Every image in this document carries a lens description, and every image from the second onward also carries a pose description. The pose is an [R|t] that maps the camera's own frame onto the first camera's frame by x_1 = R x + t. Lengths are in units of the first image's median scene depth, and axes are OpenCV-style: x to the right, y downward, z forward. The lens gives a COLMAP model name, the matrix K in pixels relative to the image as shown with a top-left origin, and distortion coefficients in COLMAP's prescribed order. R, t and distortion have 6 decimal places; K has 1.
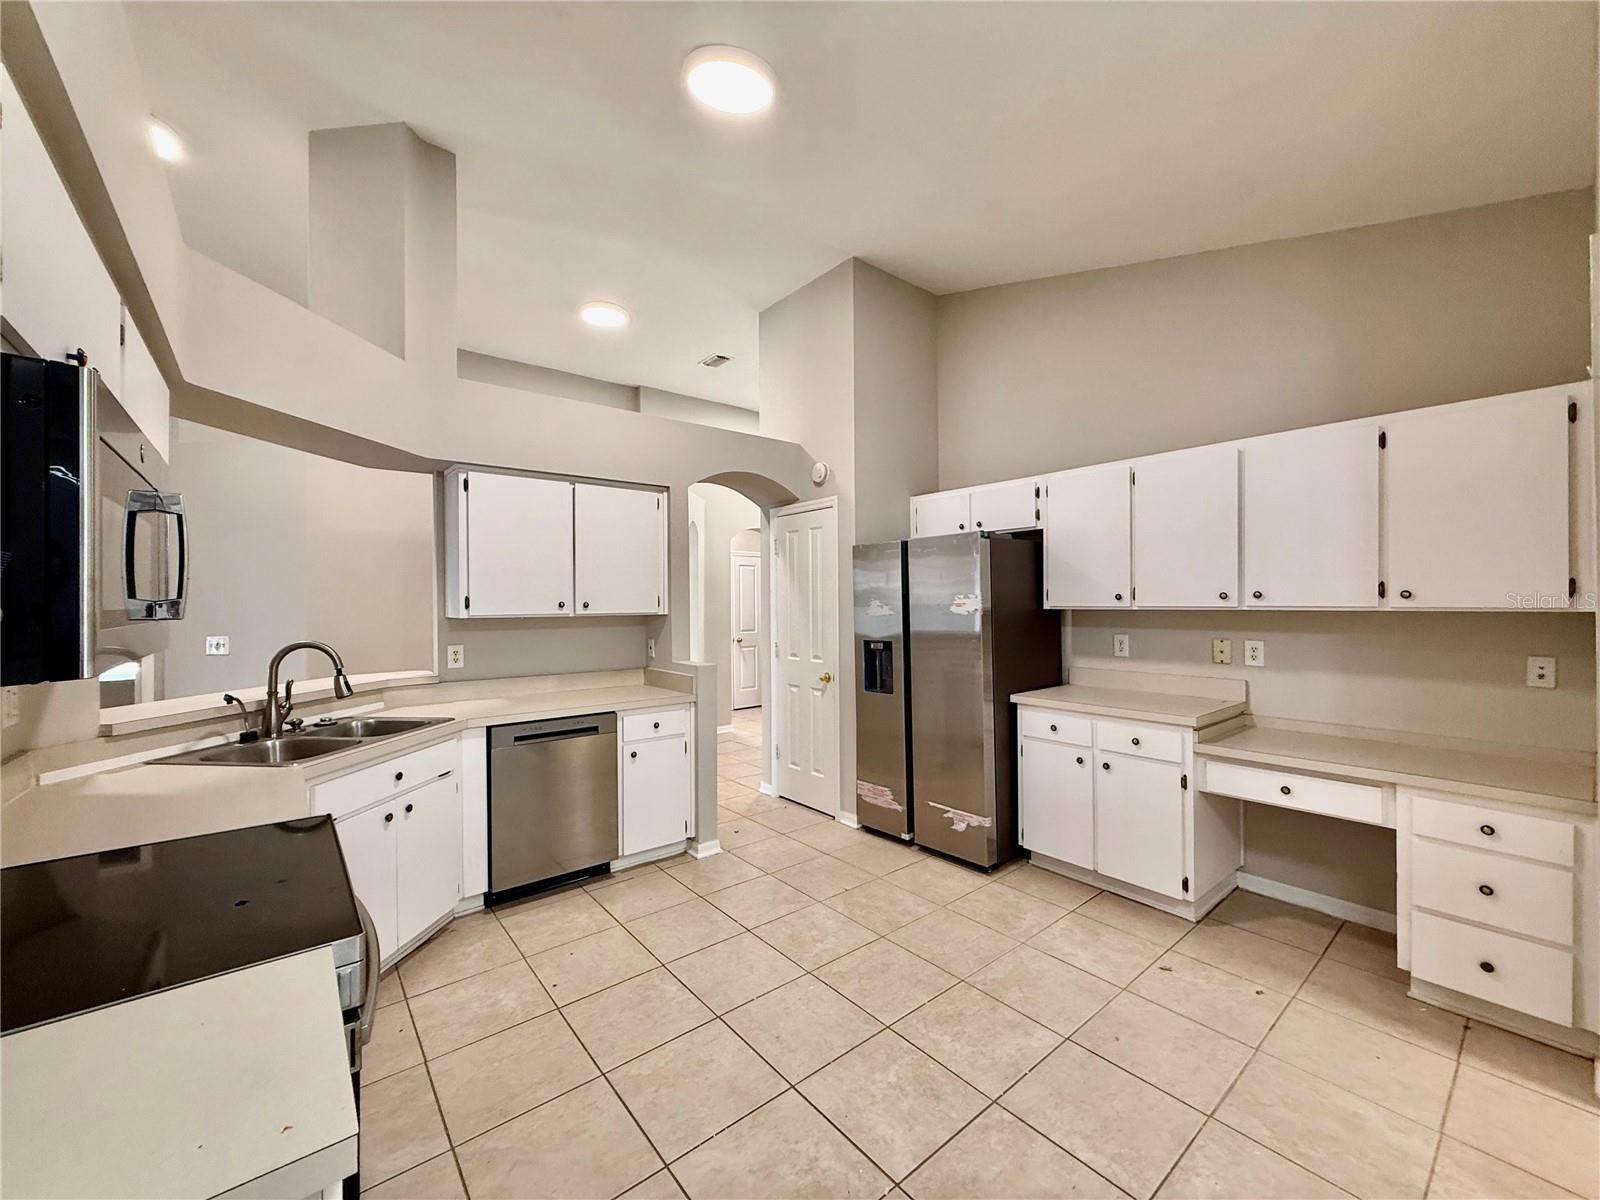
lens RADIAL K [[637.6, 0, 799.9], [0, 637.6, 602.7], [0, 0, 1]] dist [0.000701, -0.000115]
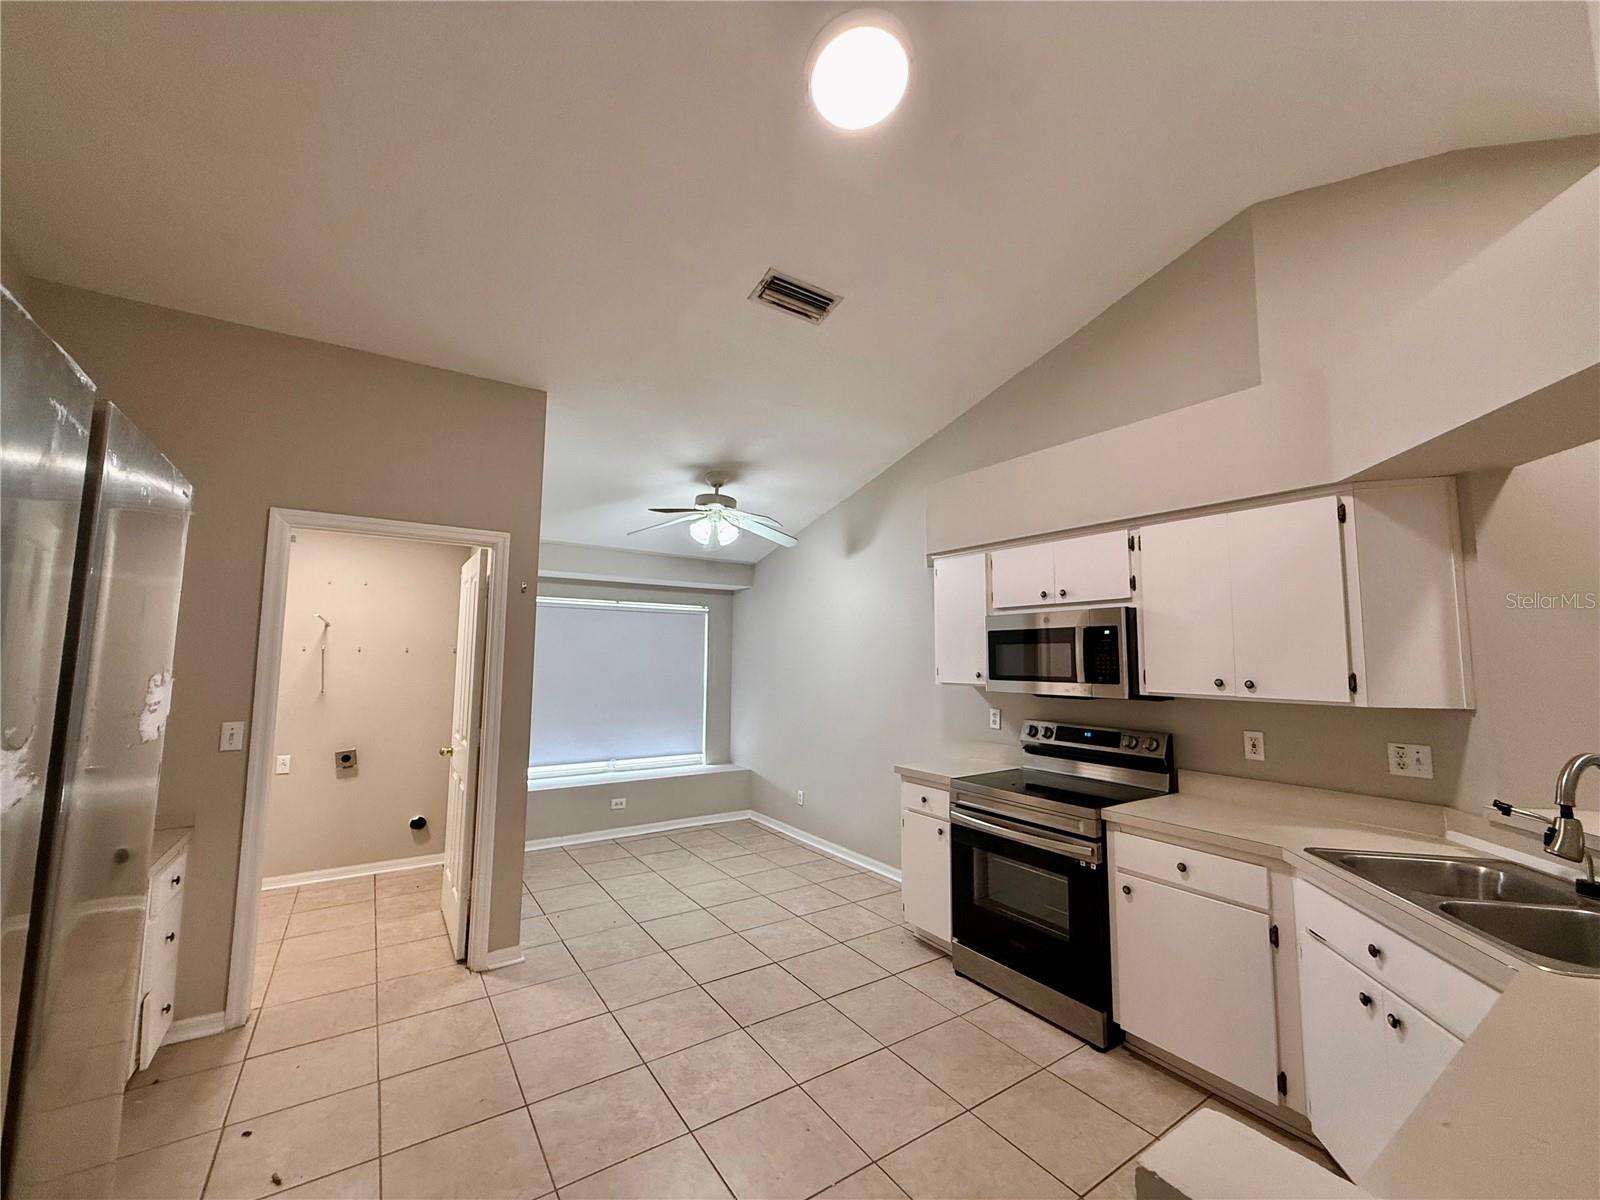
lens RADIAL K [[637.6, 0, 797.5], [0, 637.6, 605.0], [0, 0, 1]] dist [0.000701, -0.000115]
pose [[-0.994409, 0.008838, 0.105226, -0.081268], [-0.000195, 0.996336, -0.085525, -0.020792], [-0.105597, -0.085067, -0.990764, 1.273493]]
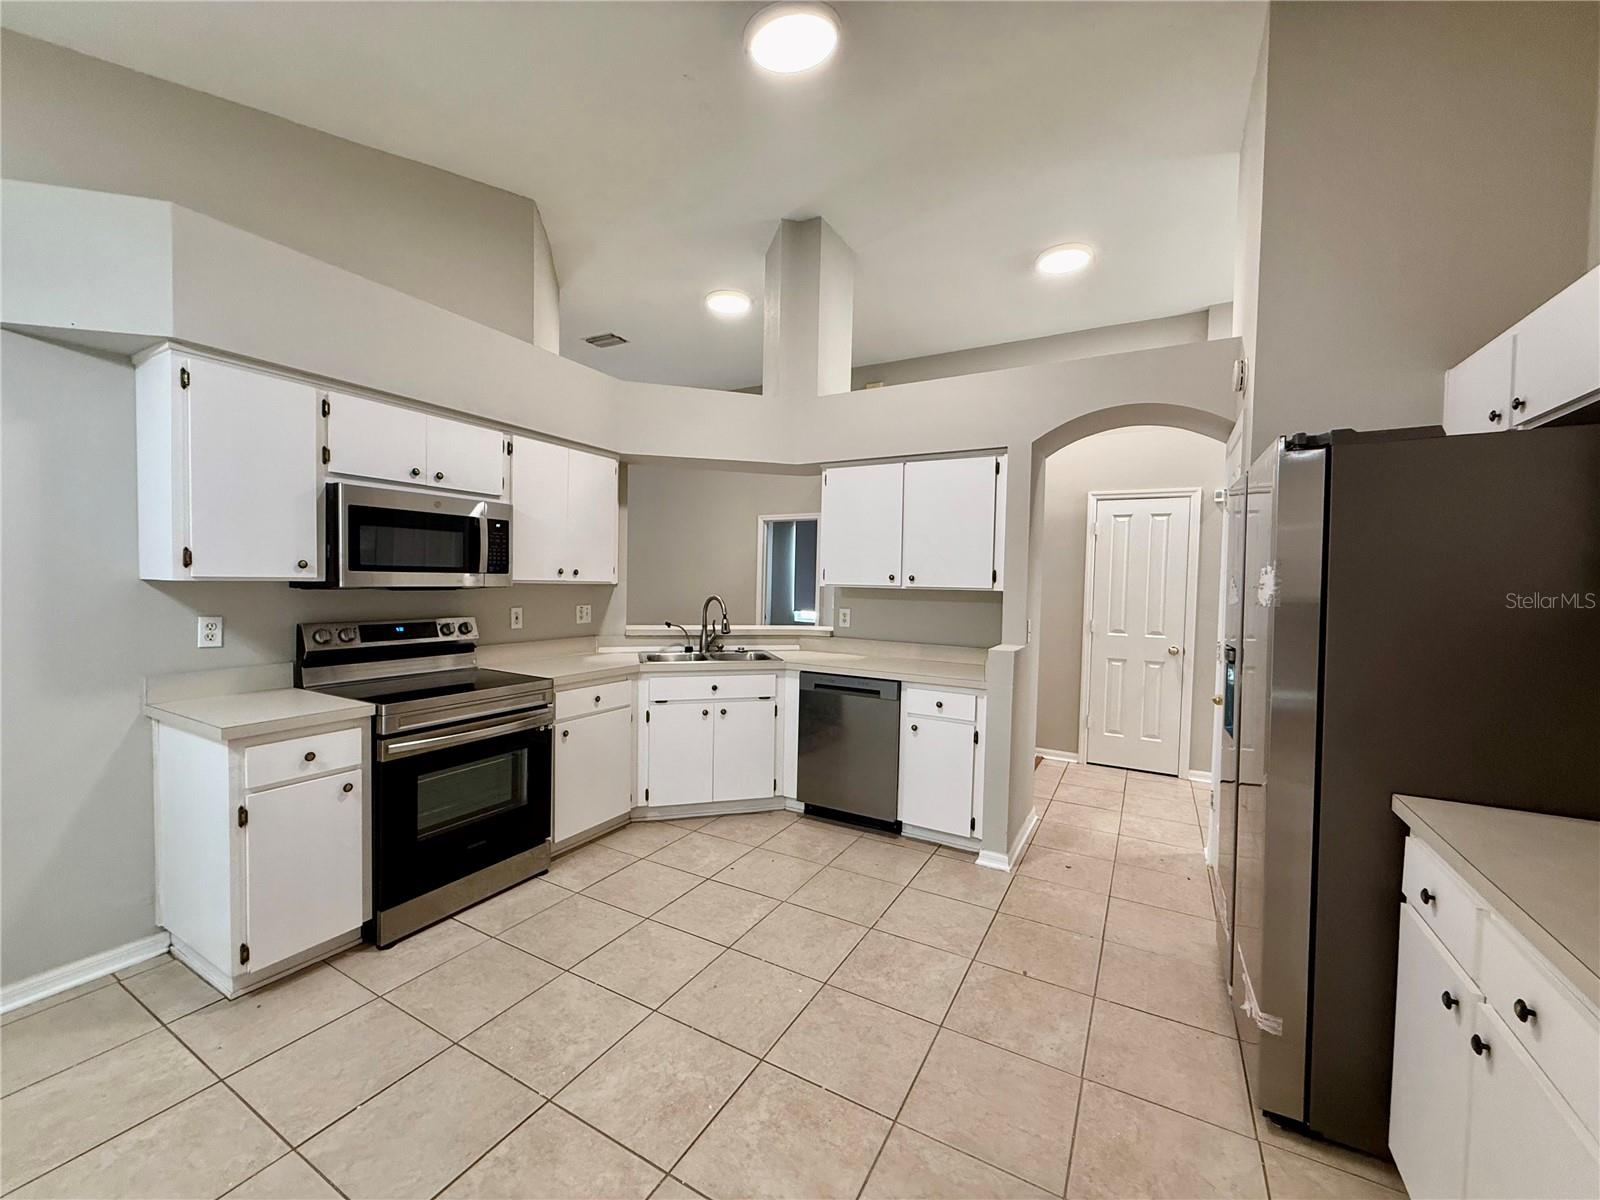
lens RADIAL K [[637.6, 0, 799.0], [0, 637.6, 607.1], [0, 0, 1]] dist [0.000701, -0.000115]
pose [[0.363510, 0.056254, -0.929891, 0.596602], [-0.024049, 0.998409, 0.050997, 0.001719], [0.931280, 0.003825, 0.364284, 0.466007]]
